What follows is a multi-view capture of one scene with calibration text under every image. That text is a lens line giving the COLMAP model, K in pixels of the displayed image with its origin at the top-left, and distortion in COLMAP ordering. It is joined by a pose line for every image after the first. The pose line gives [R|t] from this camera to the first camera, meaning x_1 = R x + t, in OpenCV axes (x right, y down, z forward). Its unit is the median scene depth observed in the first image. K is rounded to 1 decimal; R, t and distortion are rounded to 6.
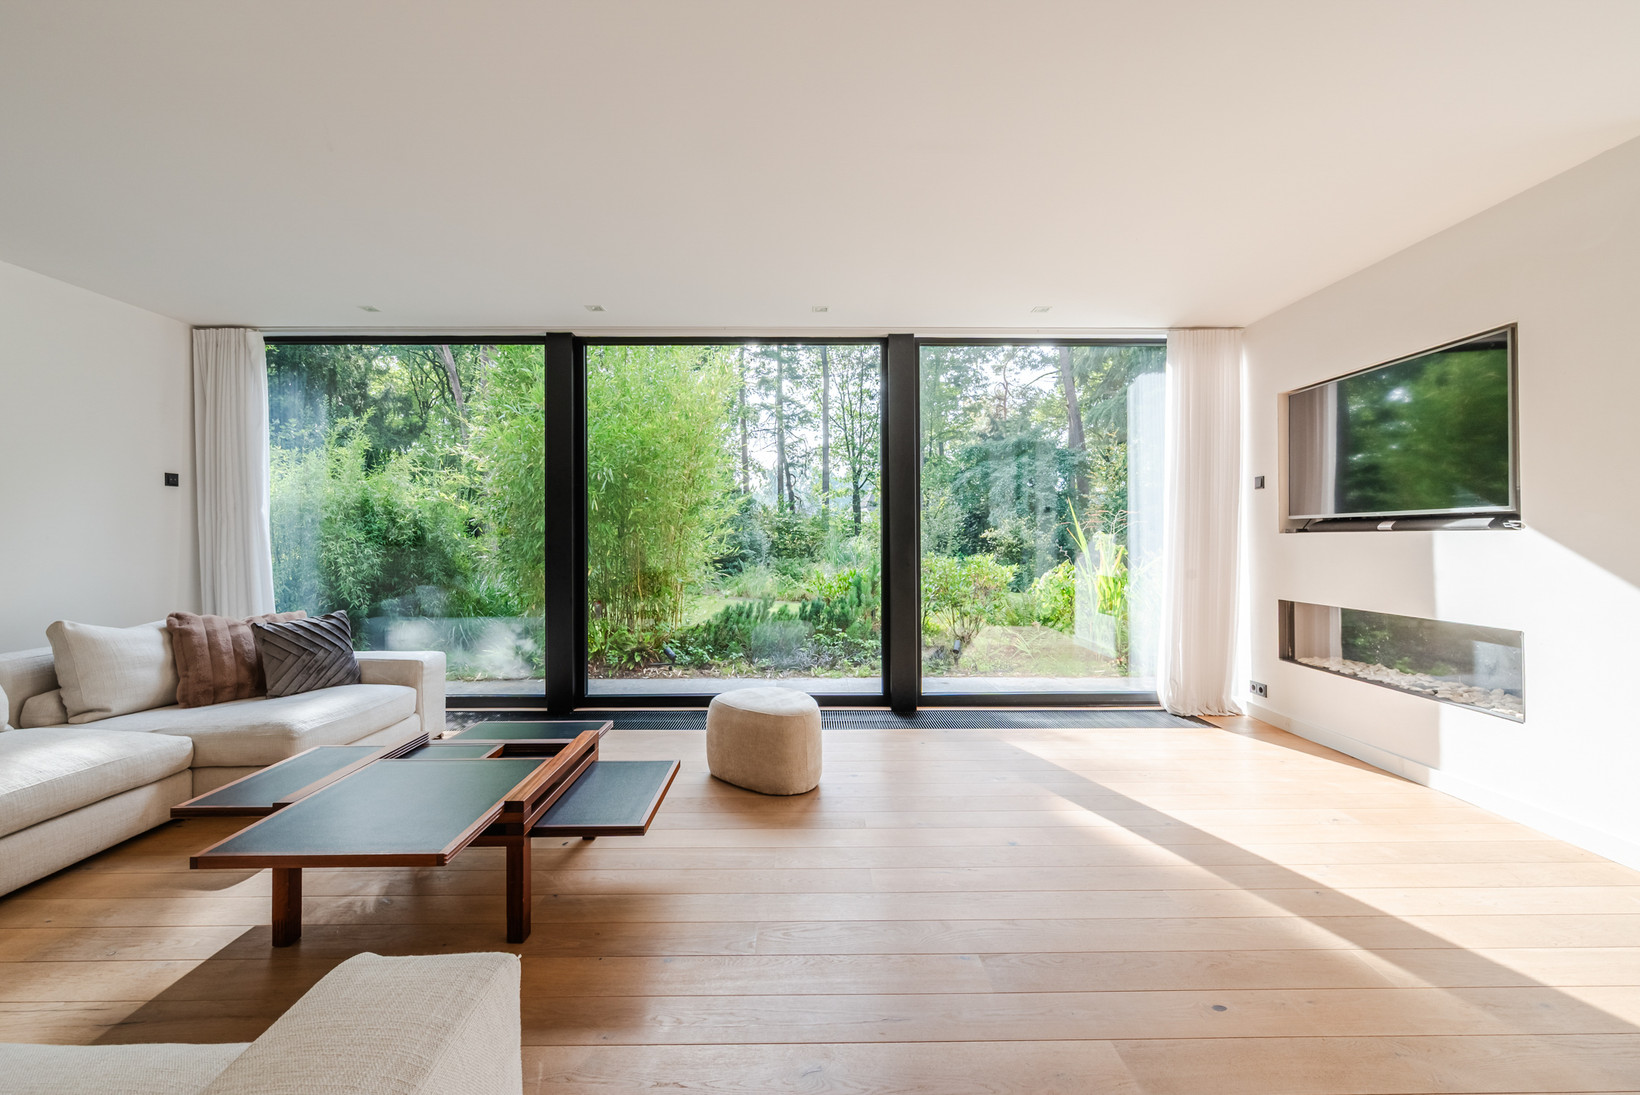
lens RADIAL K [[670.1, 0, 826.4], [0, 670.1, 536.0], [0, 0, 1]] dist [-0.007026, 0.000952]
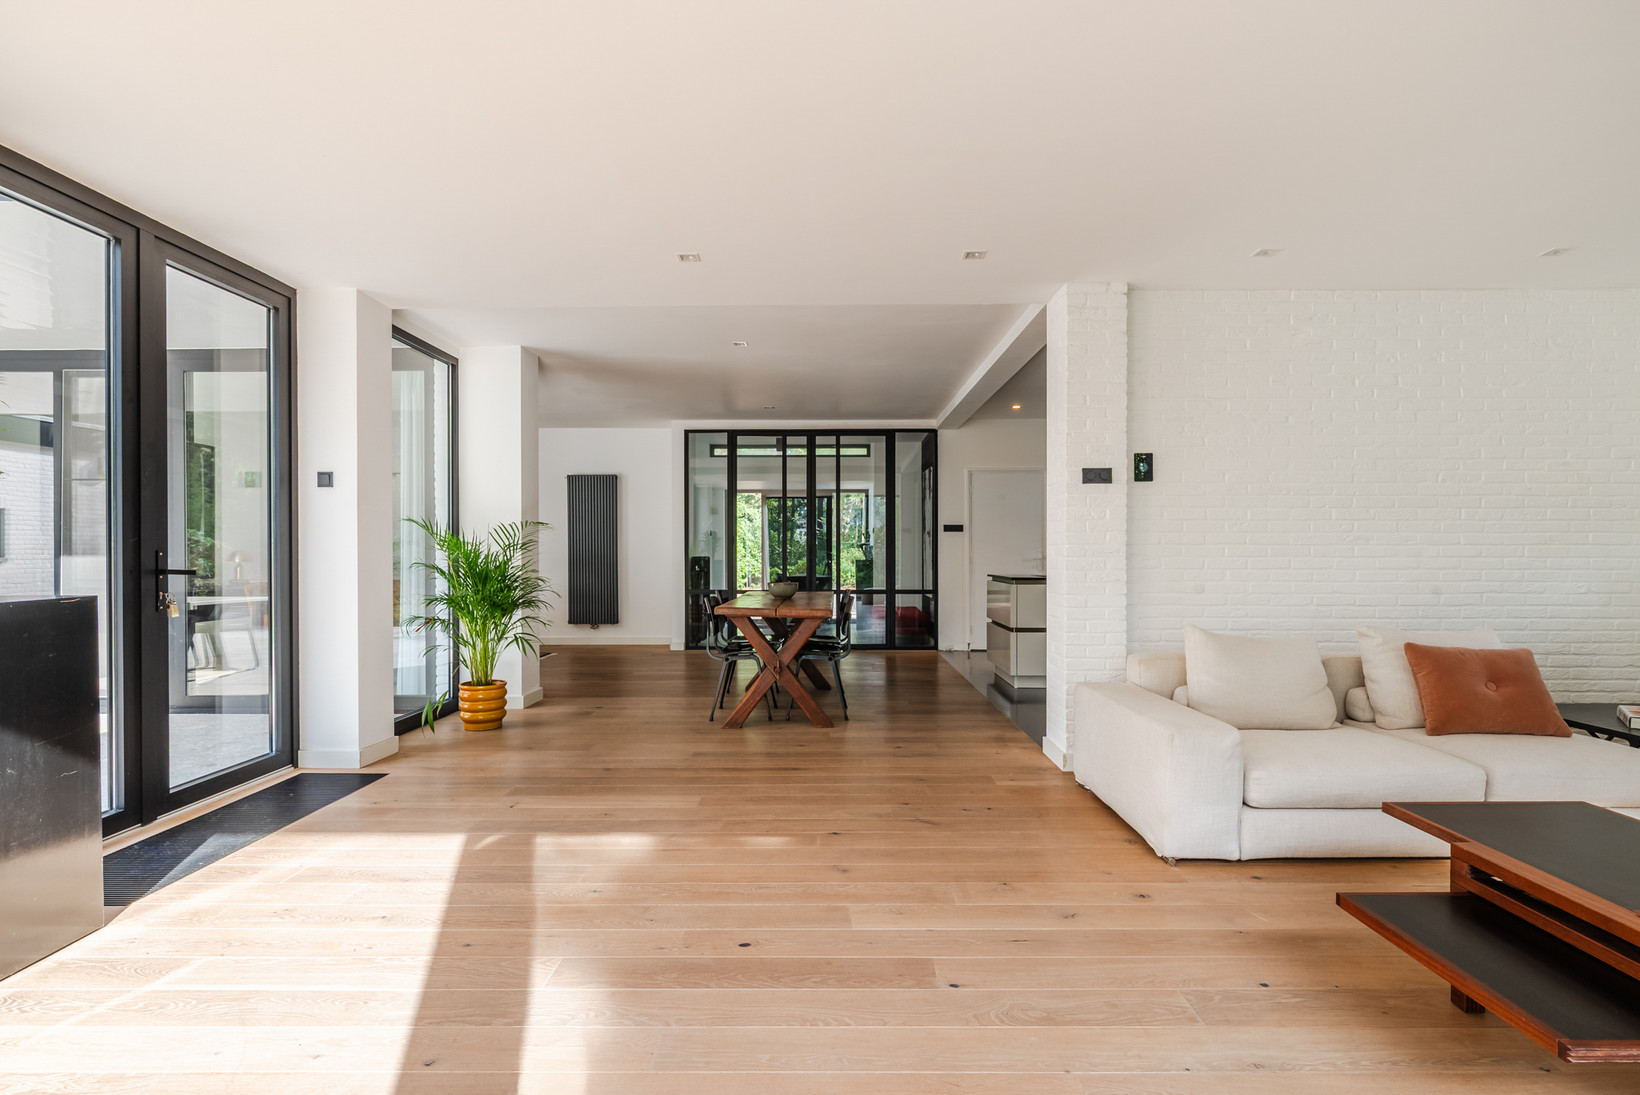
lens RADIAL K [[786.1, 0, 822.4], [0, 786.1, 552.1], [0, 0, 1]] dist [-0.000883, -0.000551]
pose [[-0.999612, 0.002024, 0.027770, 0.147318], [0.001958, 0.999995, -0.002426, 0.006086], [-0.027775, -0.002371, -0.999611, 0.849103]]
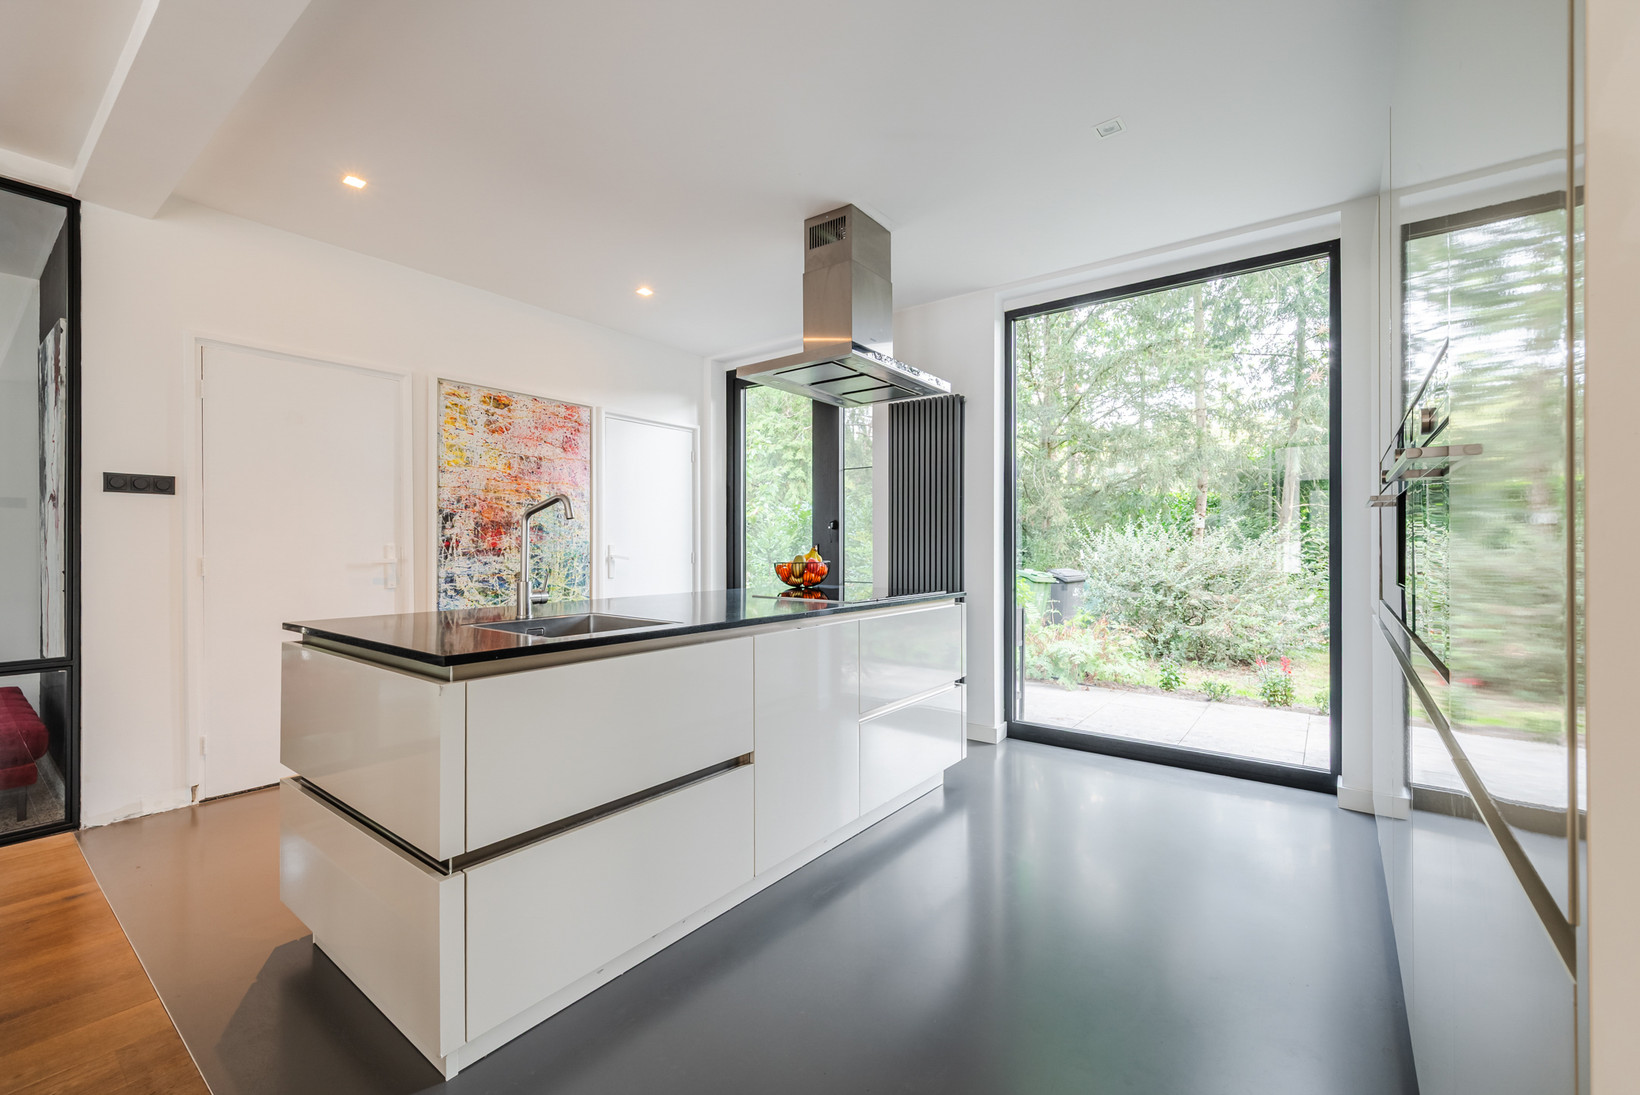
lens RADIAL K [[687.5, 0, 784.9], [0, 687.5, 543.0], [0, 0, 1]] dist [0.001360, 0.000102]
pose [[-0.637347, -0.002035, -0.770574, -0.013532], [0.002128, 0.999988, -0.004400, 0.001179], [0.770574, -0.004445, -0.637335, -0.247584]]
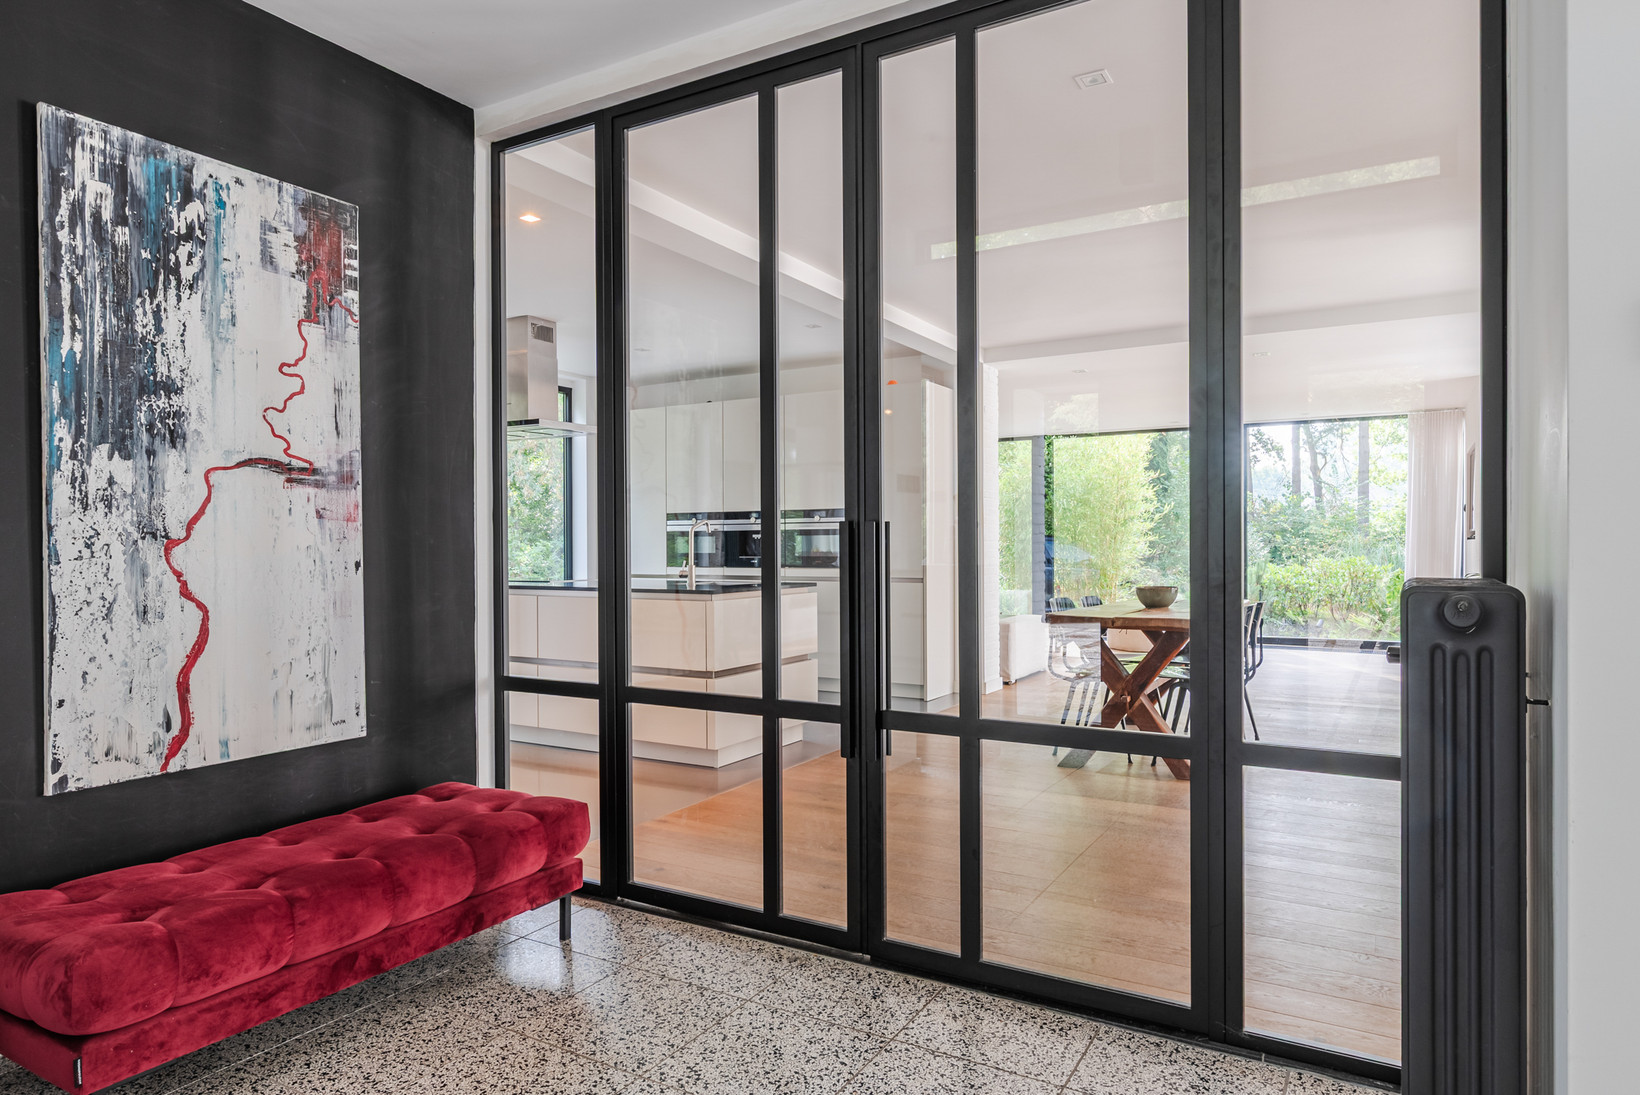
lens RADIAL K [[964.0, 0, 829.2], [0, 964.0, 549.1], [0, 0, 1]] dist [-0.039788, -0.000348]
pose [[0.850473, 0.001963, -0.526016, 0.519207], [0.003073, 0.999957, 0.008701, -0.006299], [0.526010, -0.009016, 0.850430, -1.603497]]
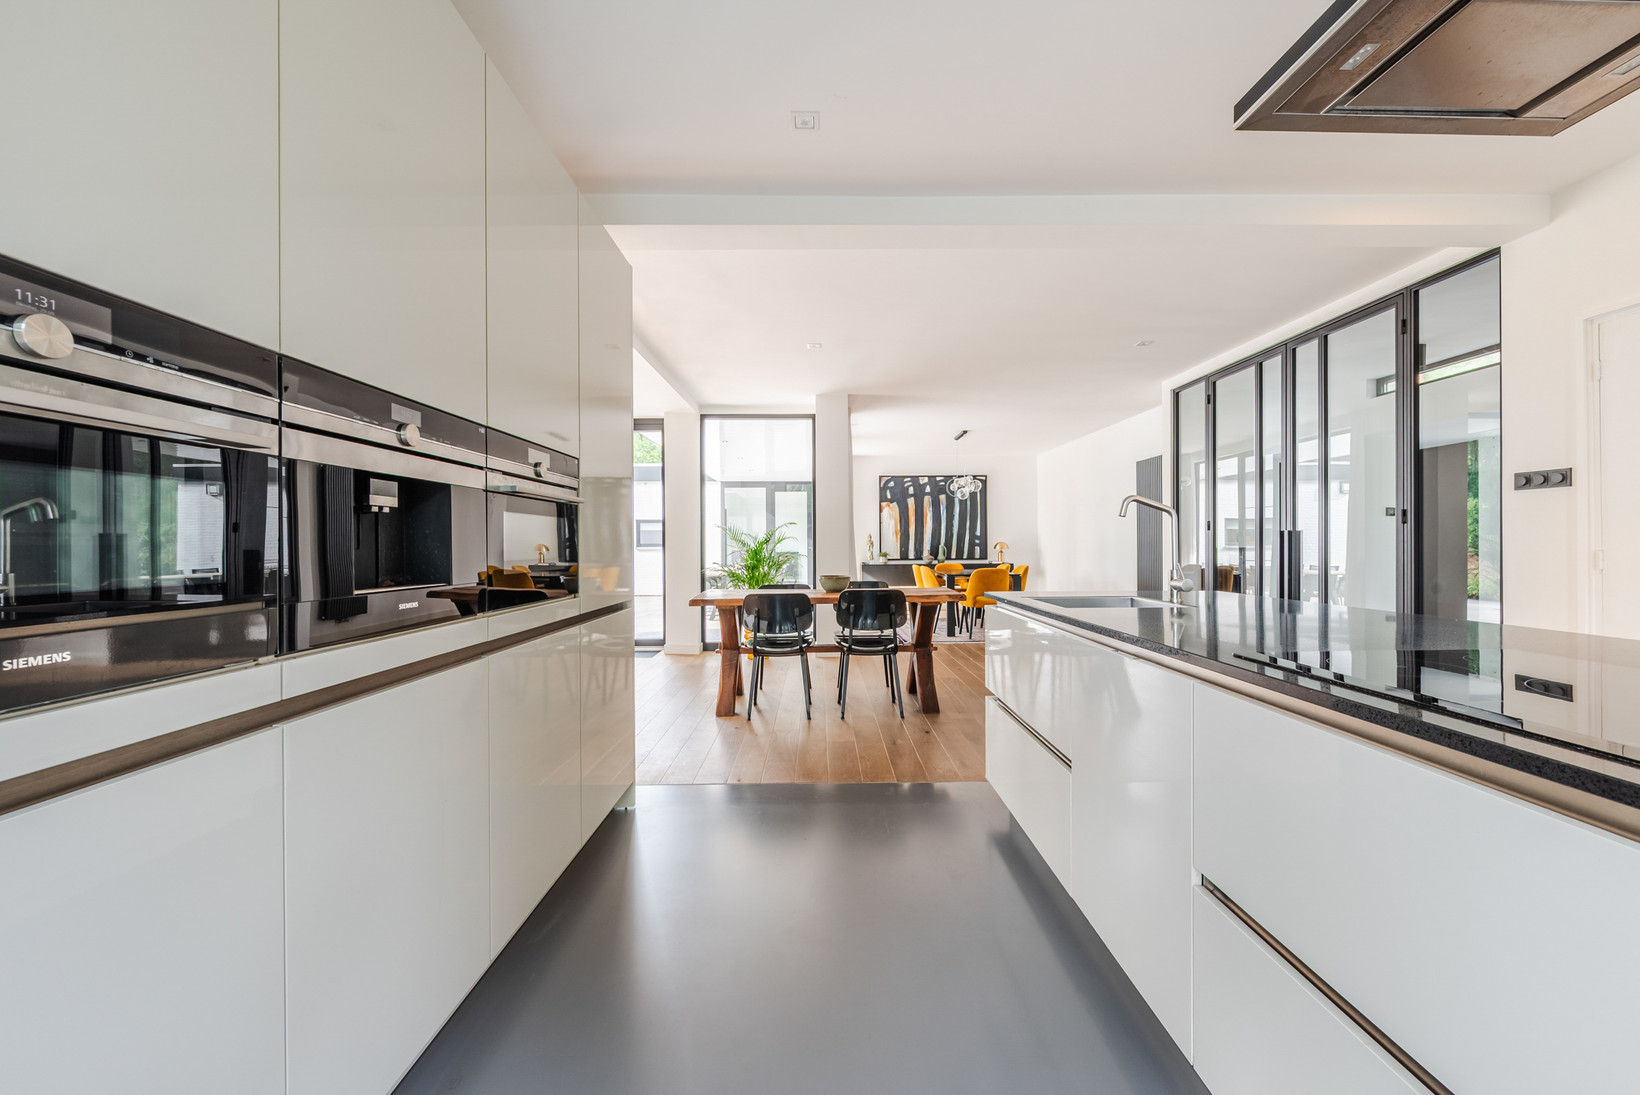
lens RADIAL K [[648.4, 0, 818.7], [0, 648.4, 545.2], [0, 0, 1]] dist [-0.002388, 0.000012]
pose [[0.023234, 0.001036, 0.999730, -0.761883], [0.003223, 0.999994, -0.001111, 0.004969], [-0.999725, 0.003248, 0.023231, -0.412109]]
